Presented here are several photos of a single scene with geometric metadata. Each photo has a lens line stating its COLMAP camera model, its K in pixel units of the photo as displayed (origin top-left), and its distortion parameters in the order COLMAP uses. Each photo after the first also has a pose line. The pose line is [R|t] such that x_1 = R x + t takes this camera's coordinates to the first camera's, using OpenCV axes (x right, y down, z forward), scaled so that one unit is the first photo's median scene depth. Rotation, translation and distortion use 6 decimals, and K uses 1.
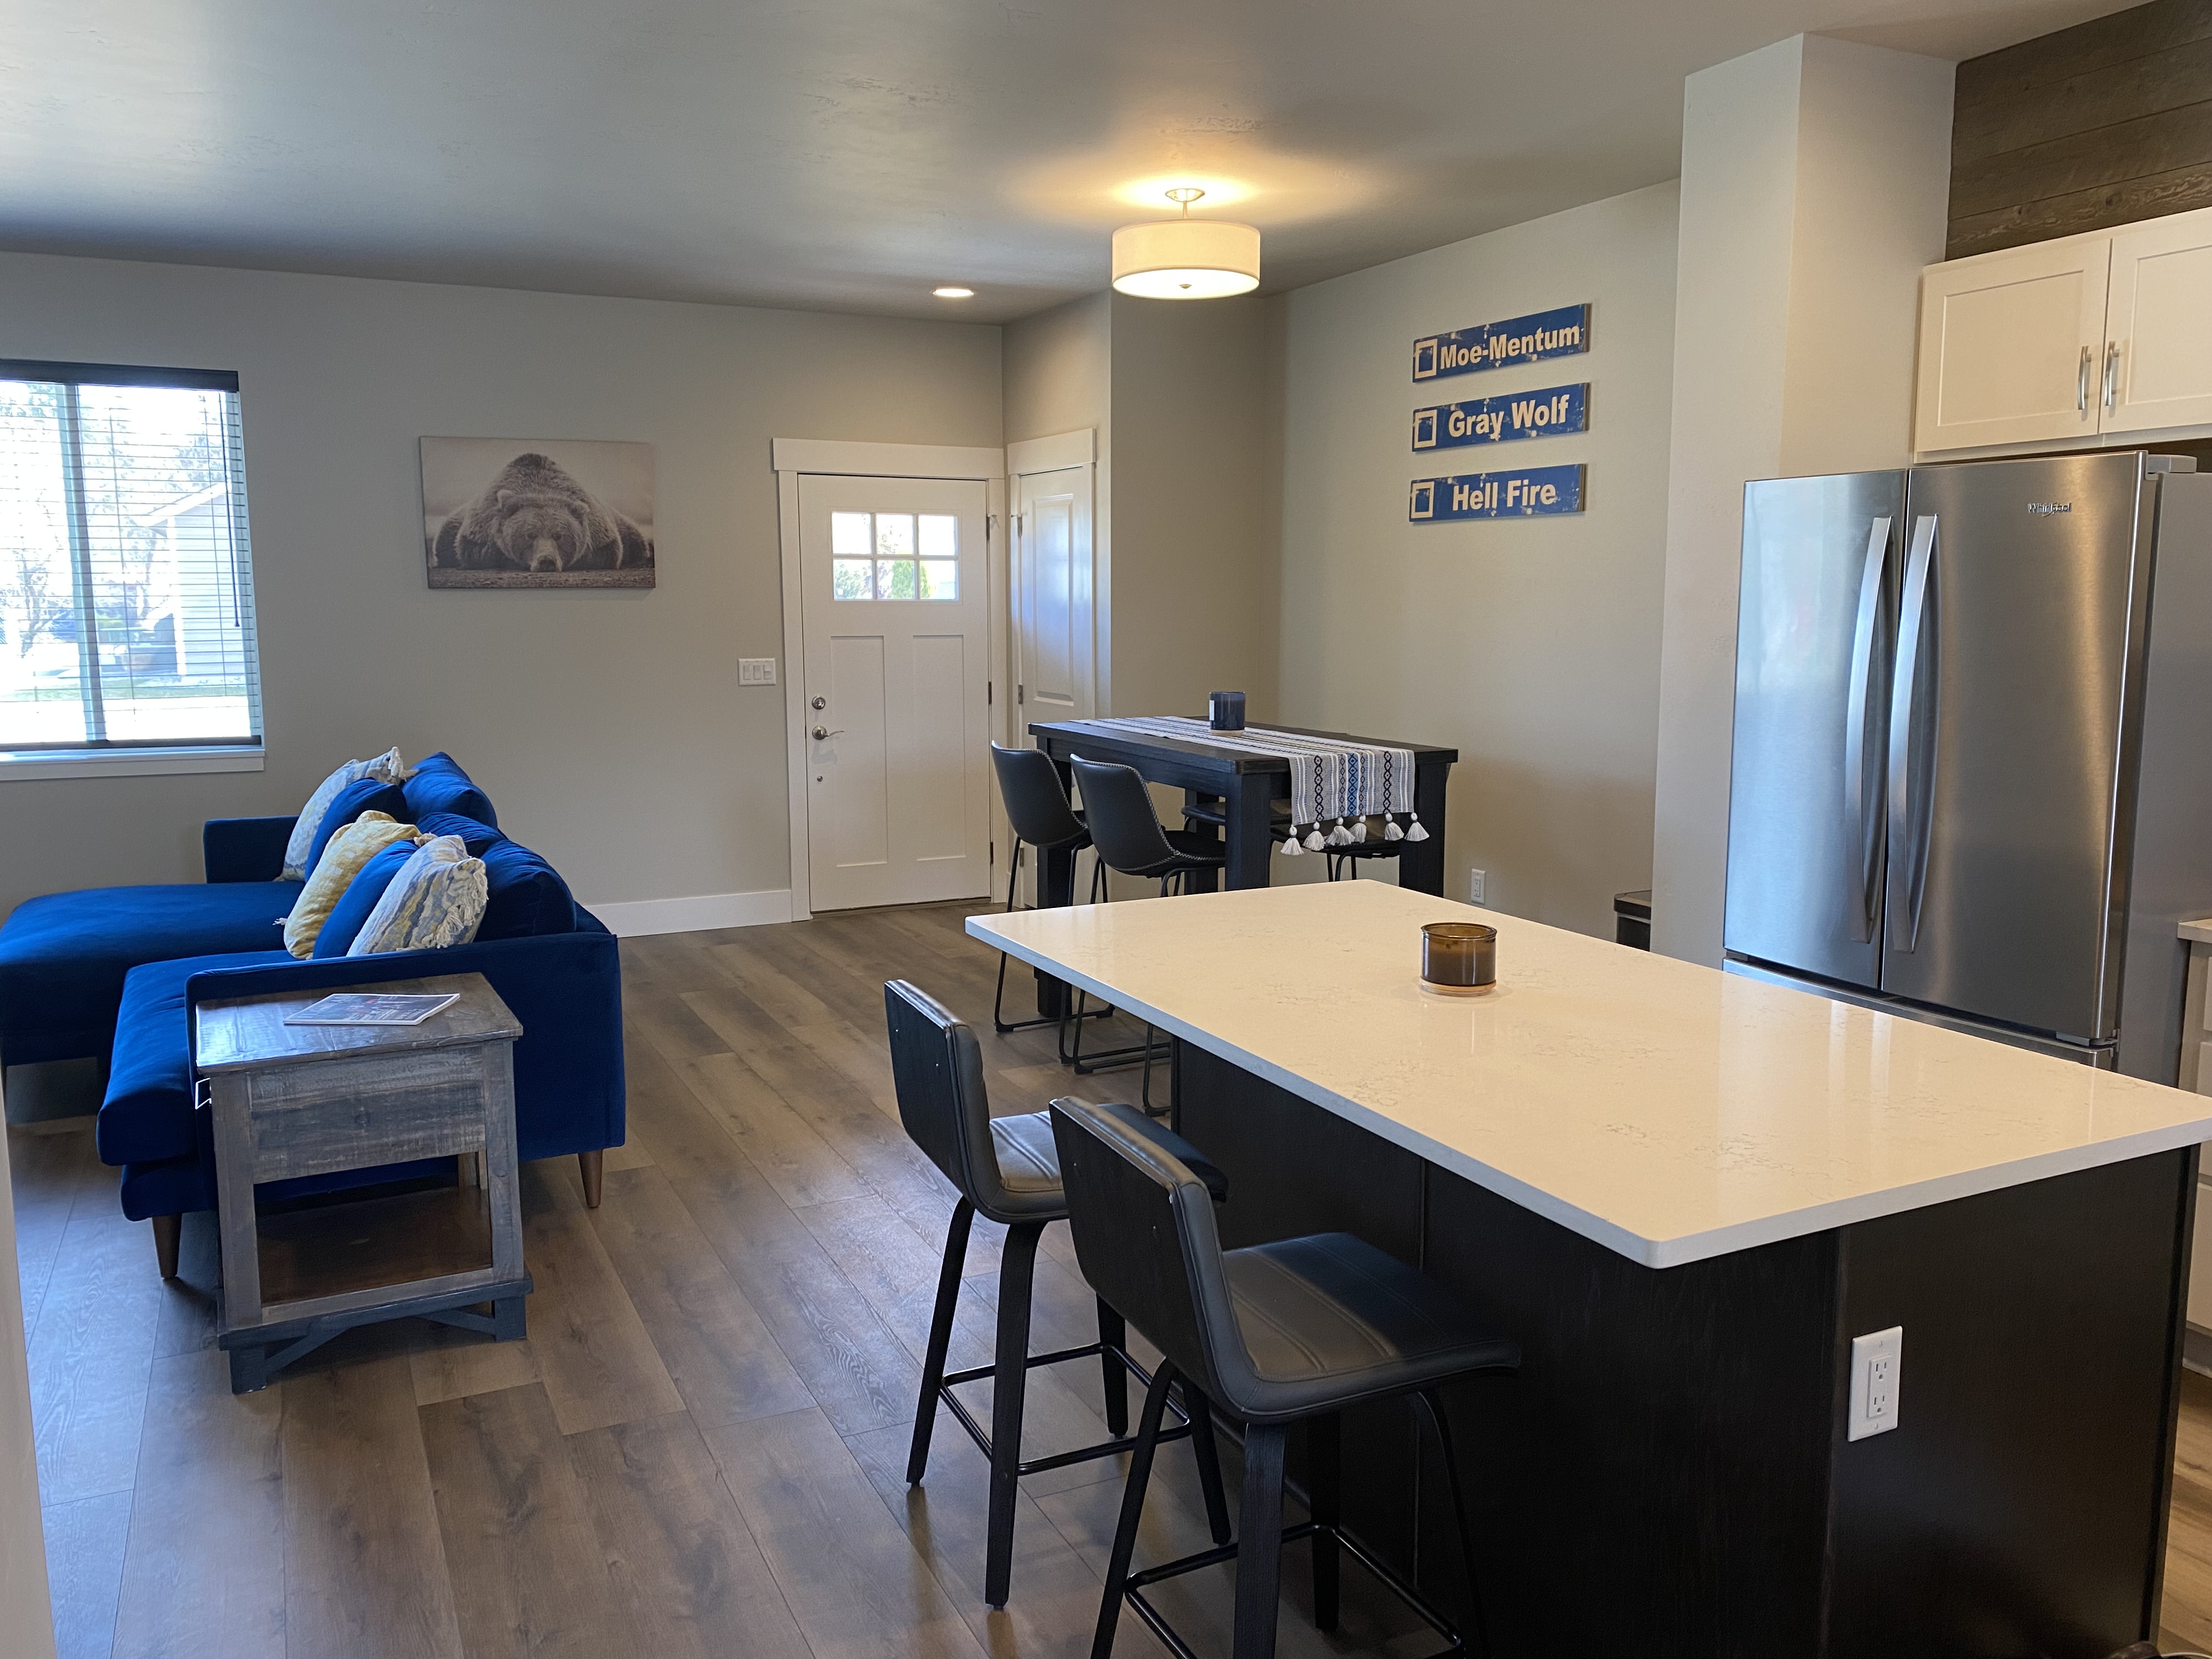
lens RADIAL K [[1668.6, 0, 1029.3], [0, 1668.6, 754.9], [0, 0, 1]] dist [0.086977, 0.002239]
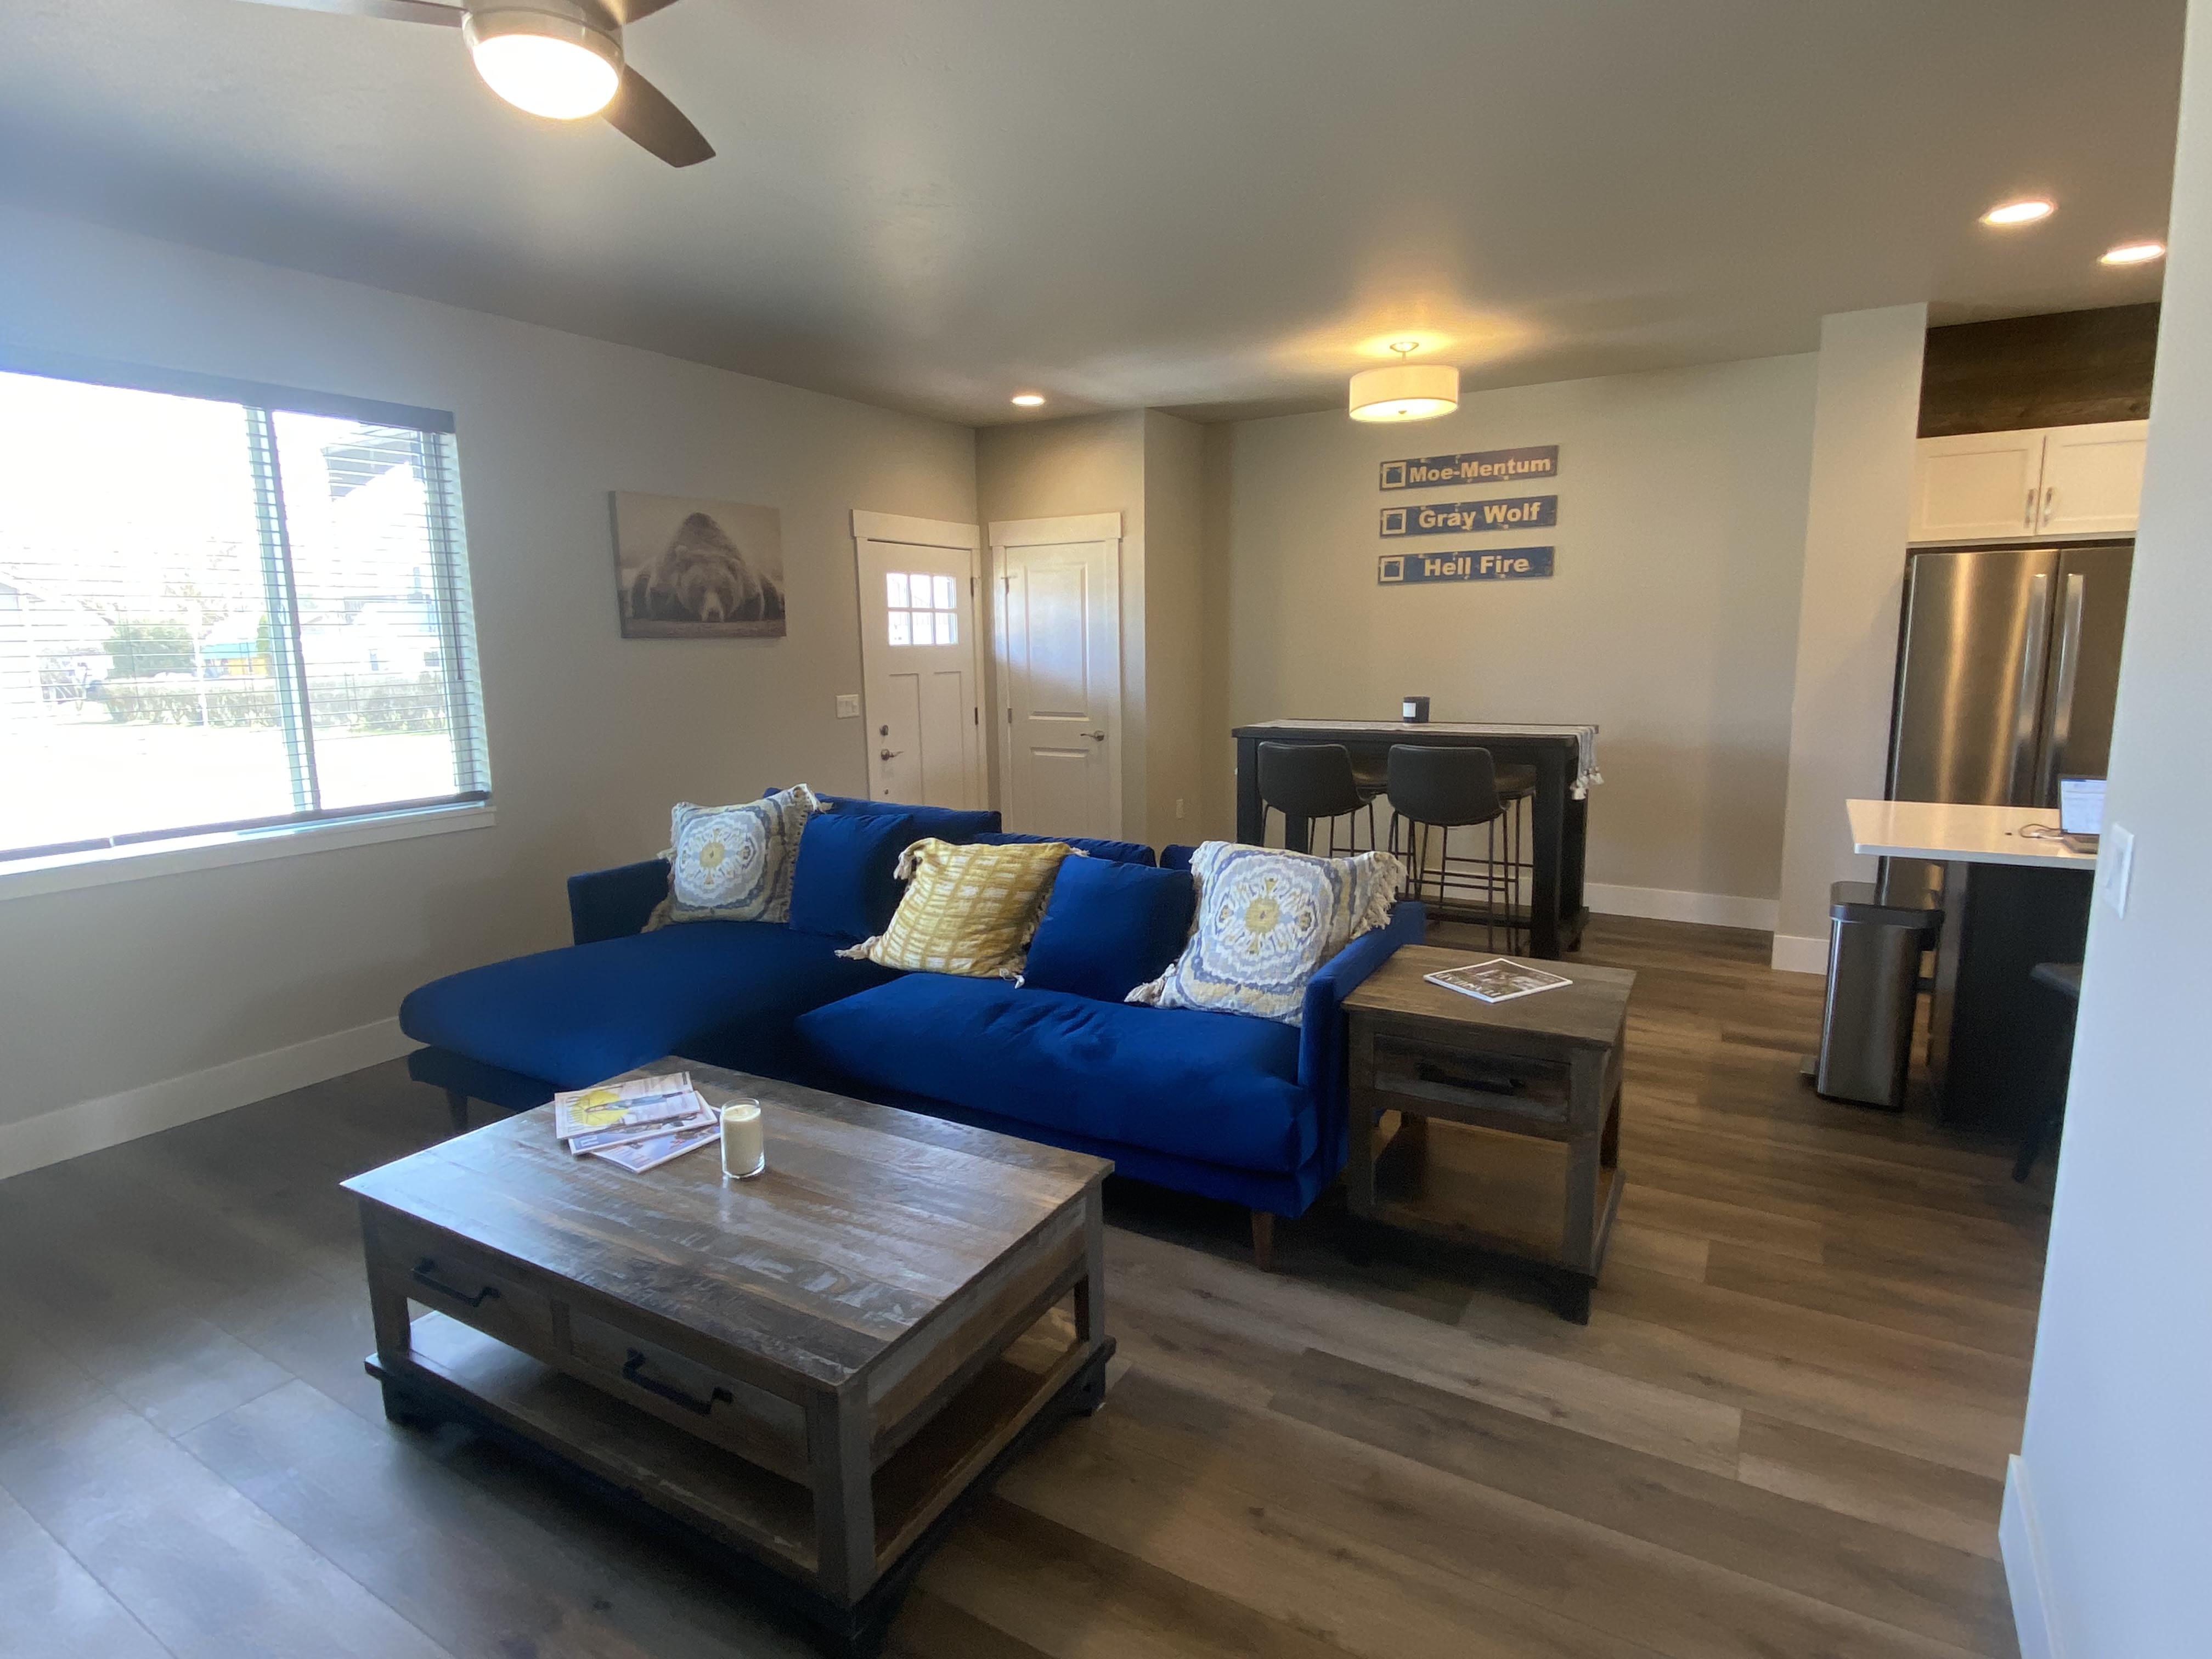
lens RADIAL K [[1158.1, 0, 1068.2], [0, 1158.1, 832.2], [0, 0, 1]] dist [0.043308, -0.006526]
pose [[0.827180, -0.106822, 0.551691, -0.631753], [0.071069, 0.993769, 0.085864, -0.025814], [-0.557426, -0.031817, 0.829617, 0.282936]]
